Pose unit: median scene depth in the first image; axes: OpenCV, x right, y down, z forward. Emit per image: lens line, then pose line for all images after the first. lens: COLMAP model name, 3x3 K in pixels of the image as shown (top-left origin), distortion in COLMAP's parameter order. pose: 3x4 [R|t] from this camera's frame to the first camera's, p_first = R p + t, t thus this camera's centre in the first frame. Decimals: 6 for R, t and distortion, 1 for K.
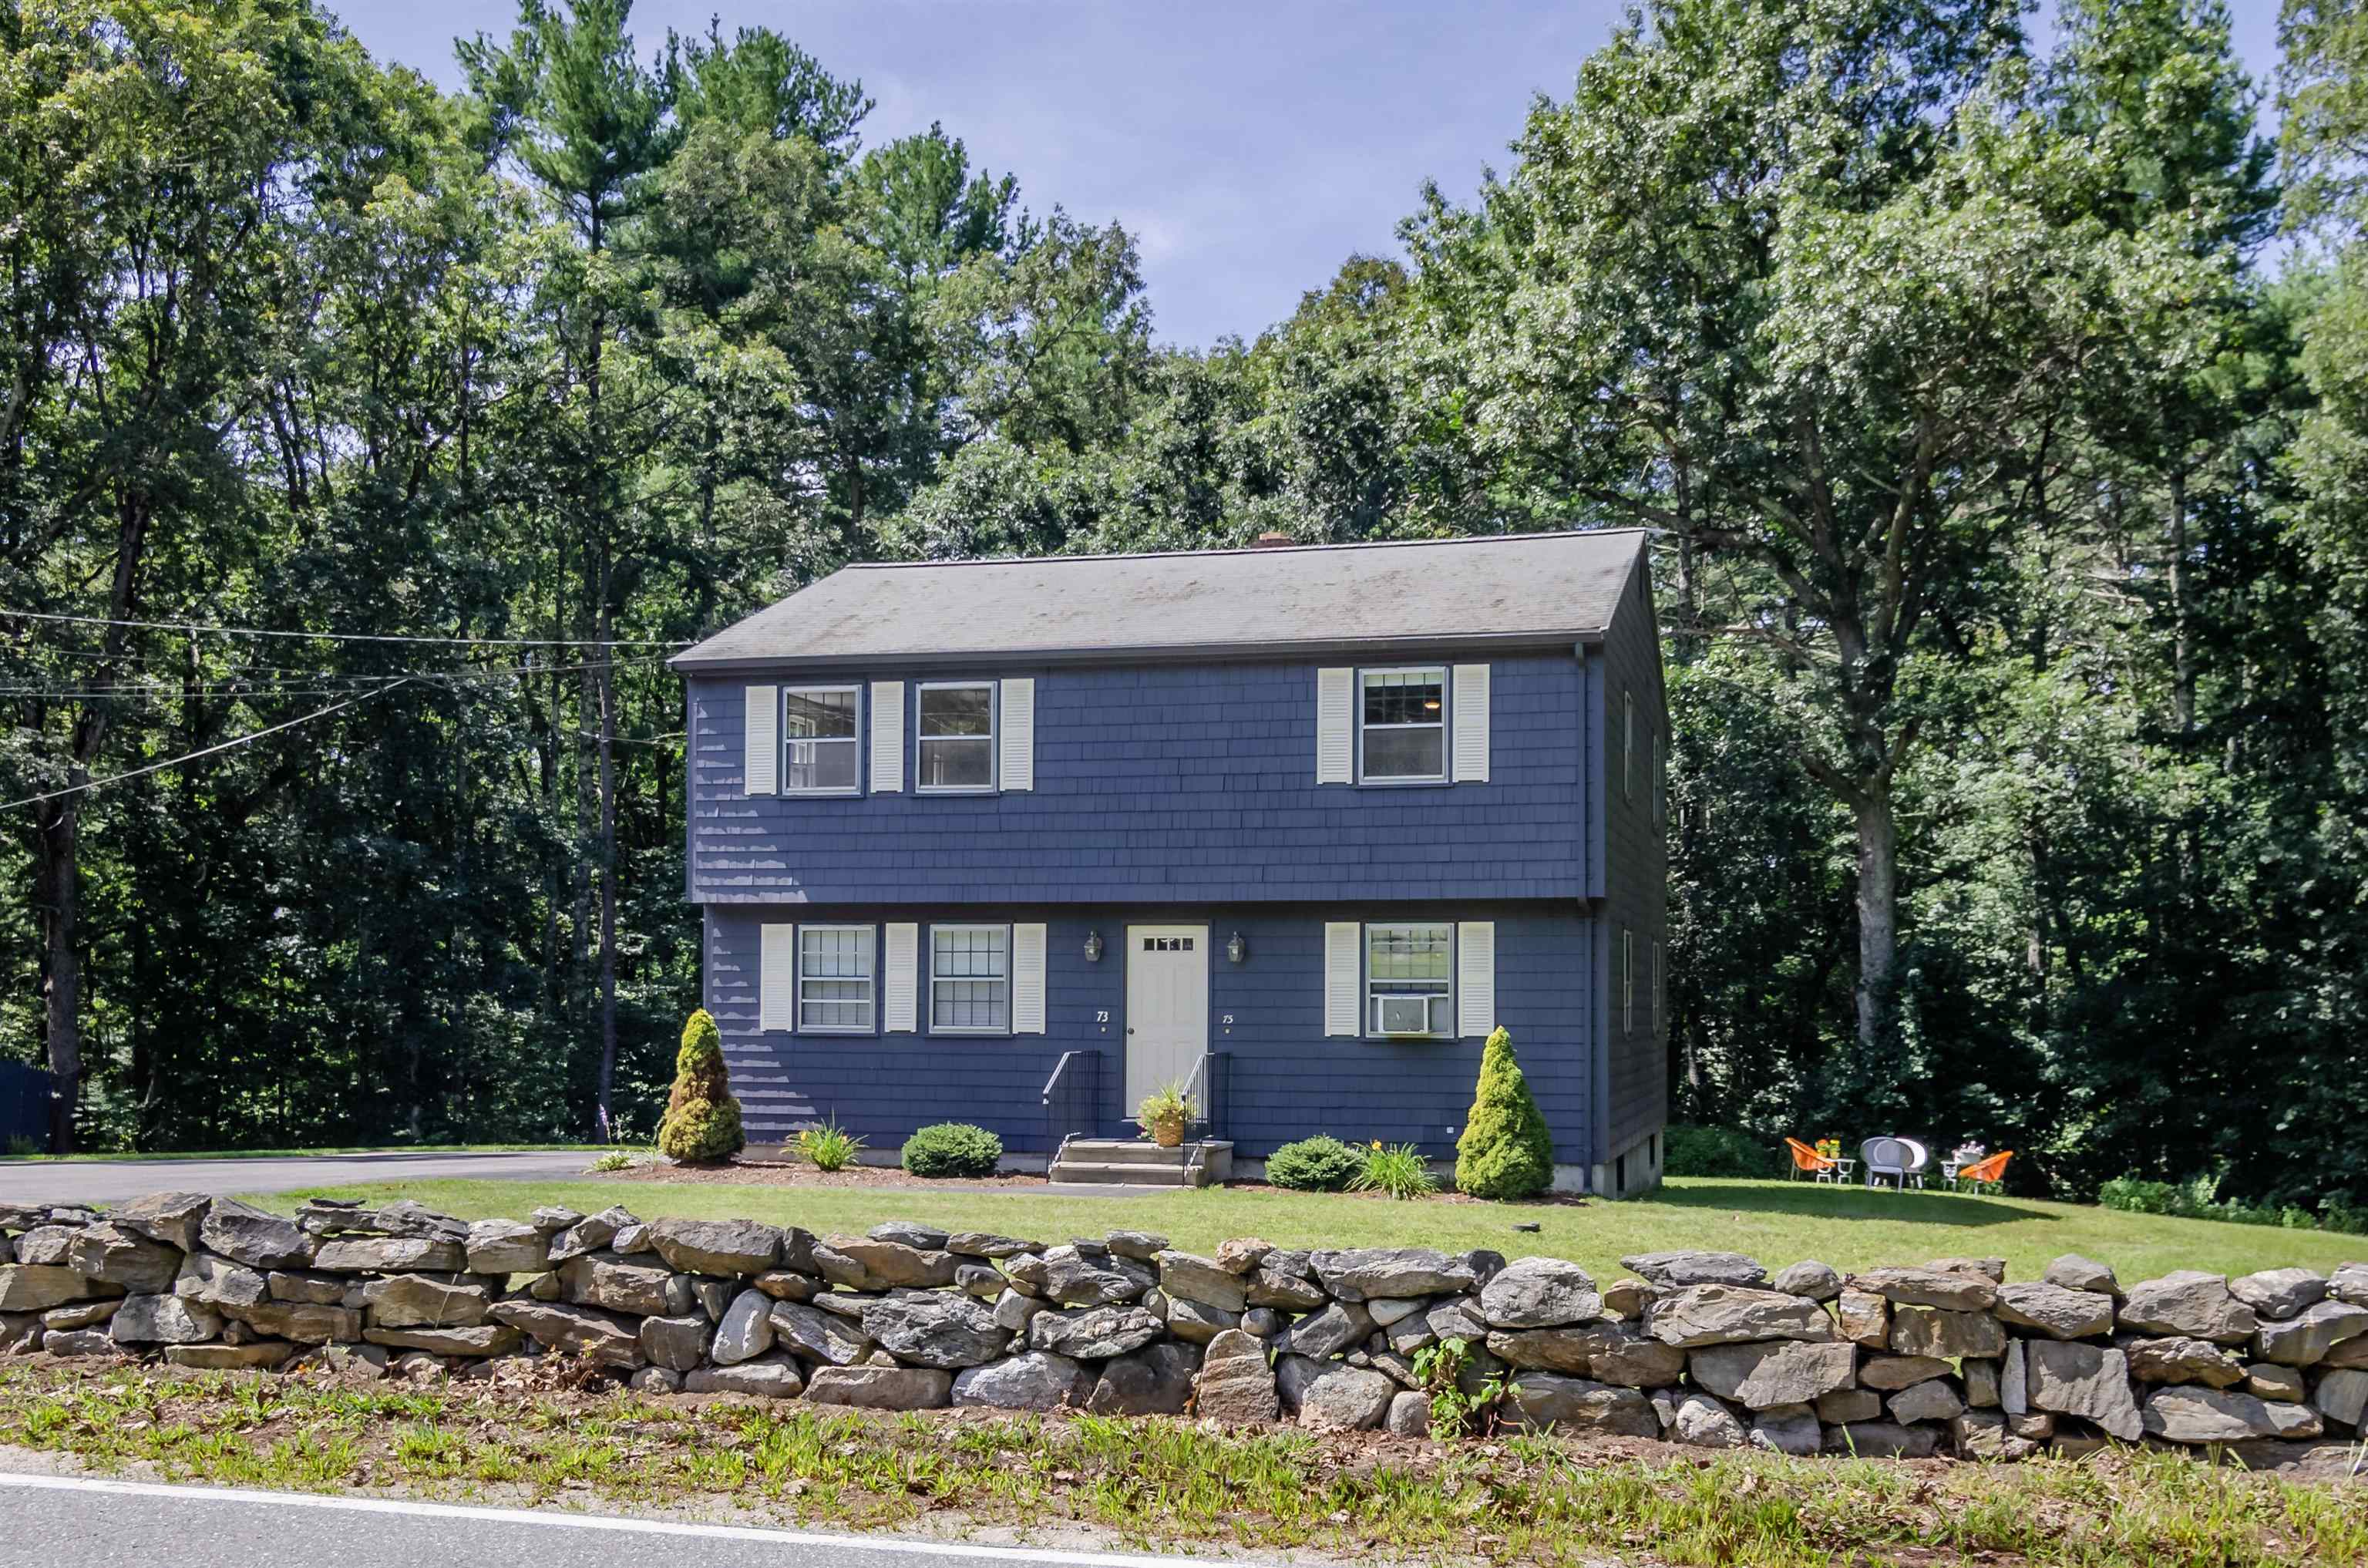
lens RADIAL K [[1948.5, 0, 1185.0], [0, 1948.5, 792.7], [0, 0, 1]] dist [0.003841, -0.006957]
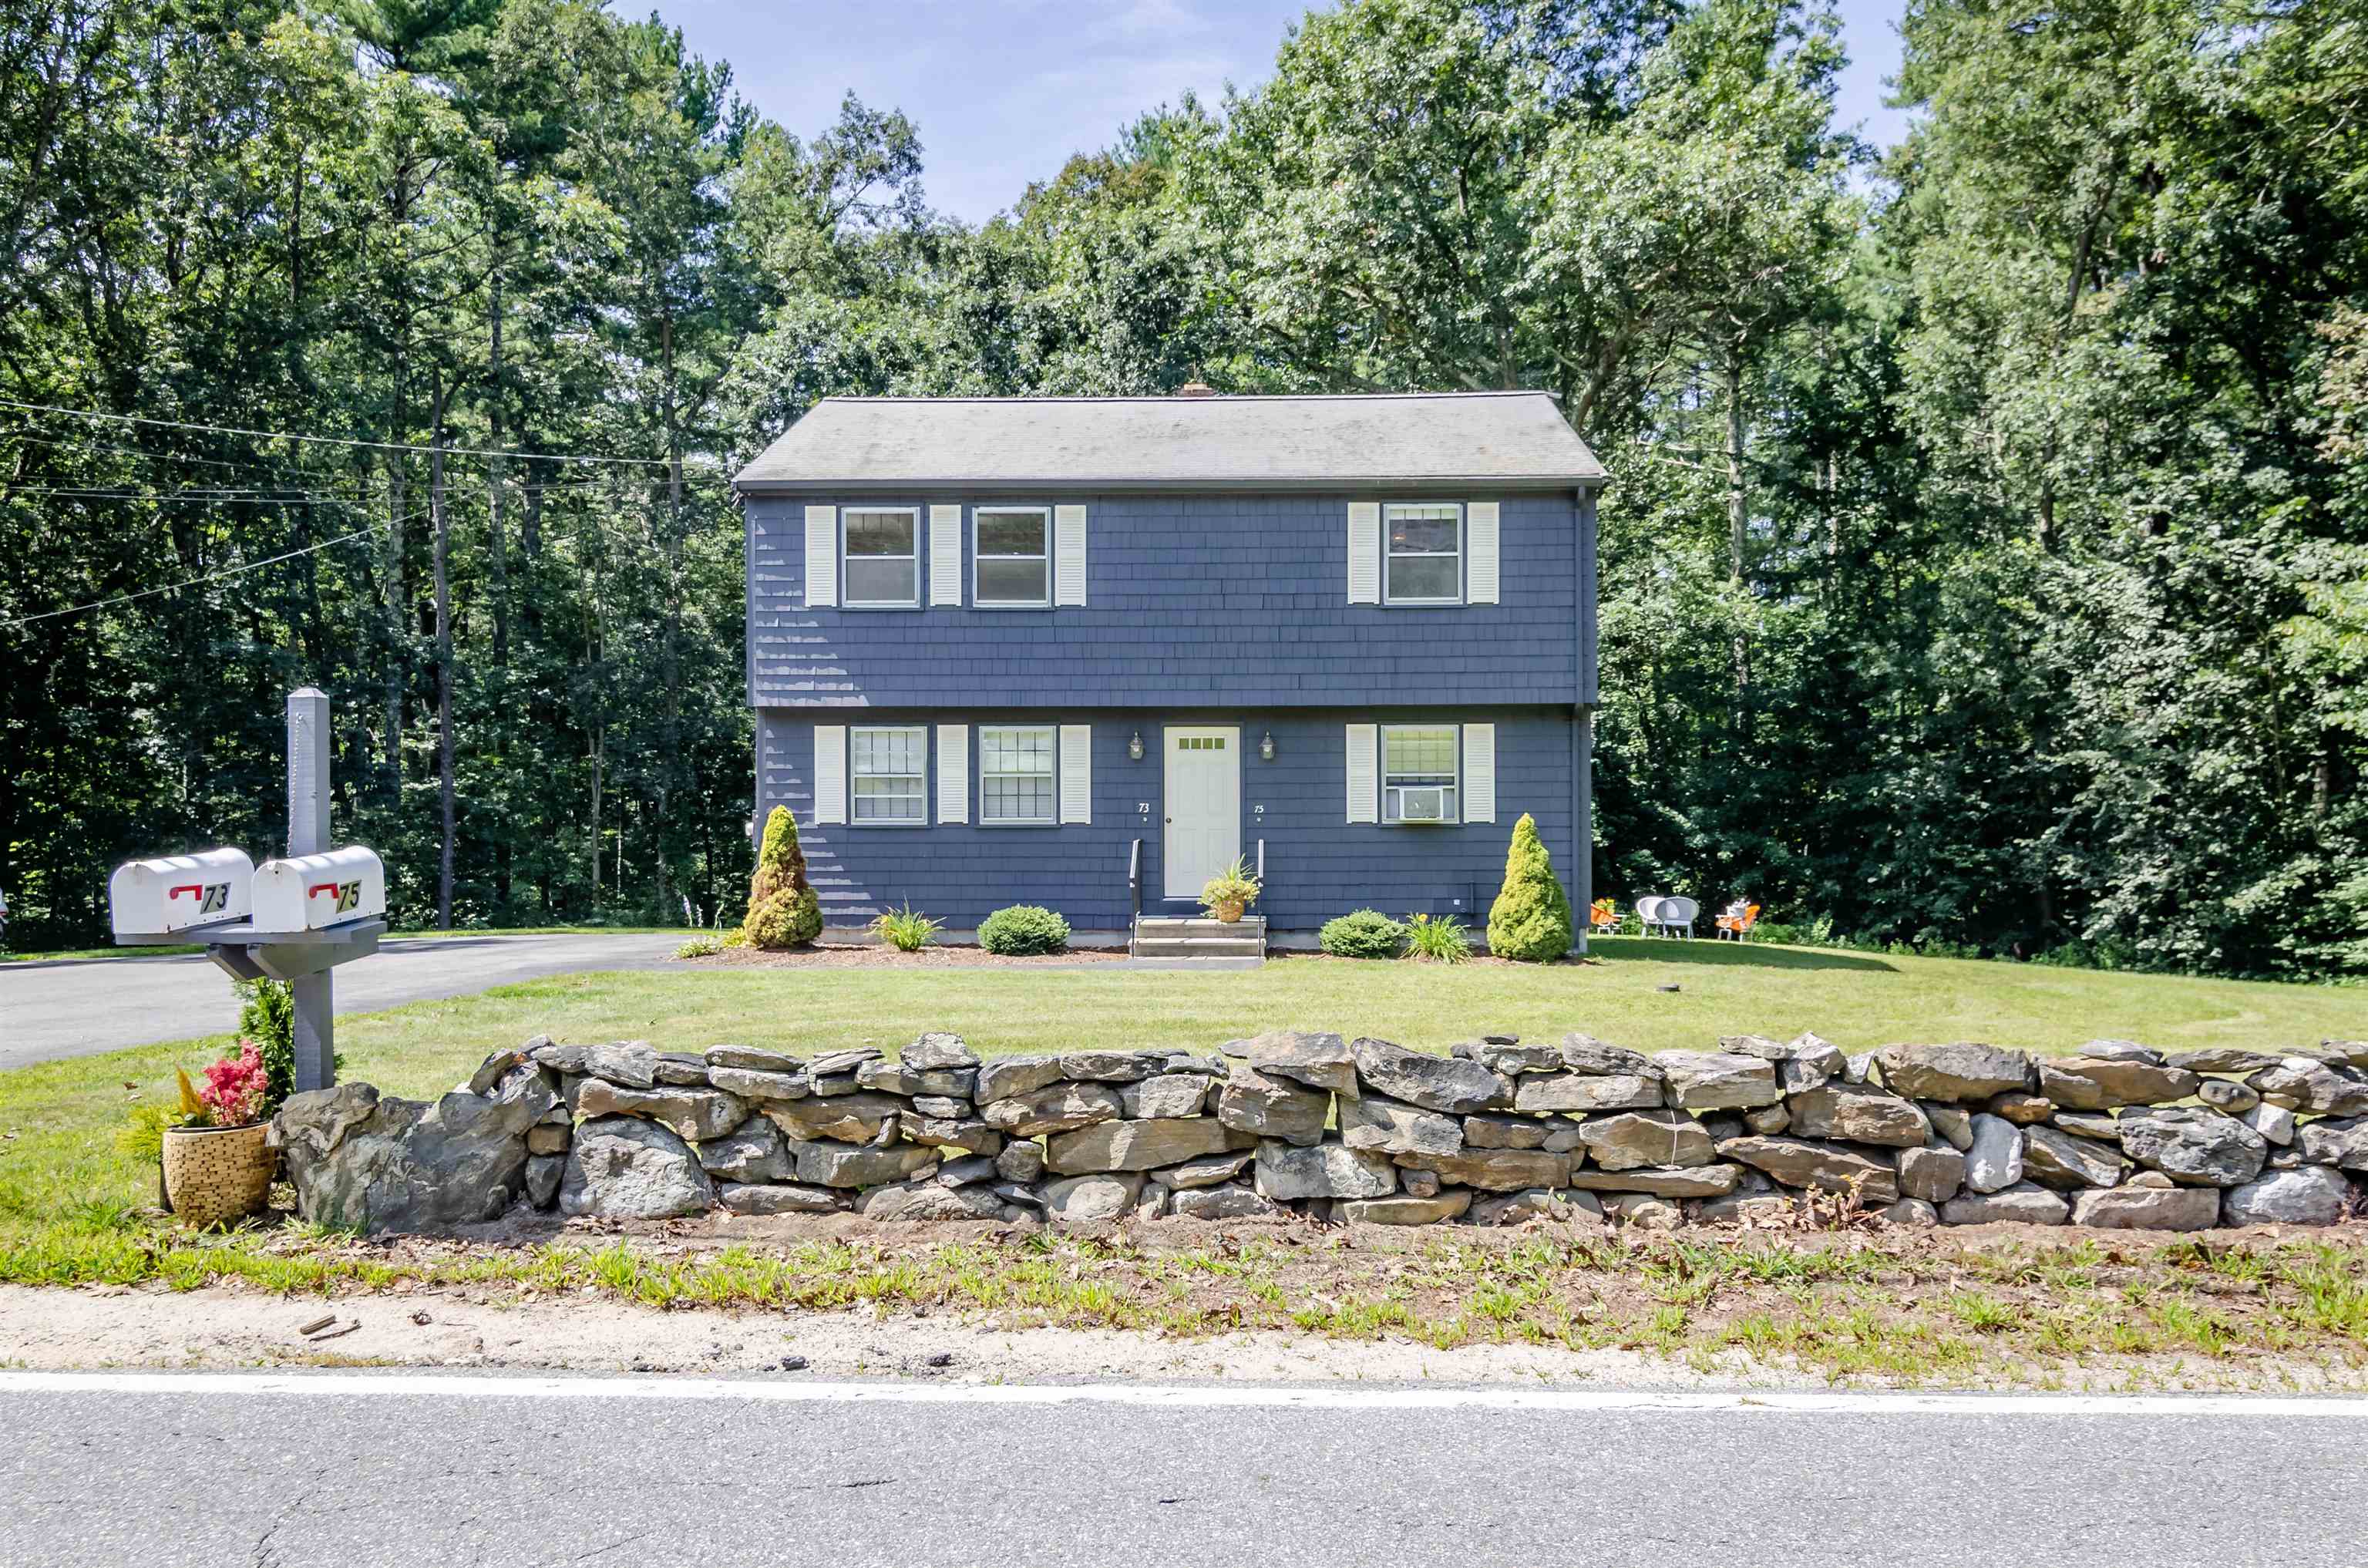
lens RADIAL K [[1635.8, 0, 1203.6], [0, 1635.8, 652.9], [0, 0, 1]] dist [0.002862, -0.011071]
pose [[0.981071, 0.007849, 0.193491, -0.195899], [-0.012794, 0.999622, 0.024322, 0.001997], [-0.193227, -0.026337, 0.980800, 0.070151]]
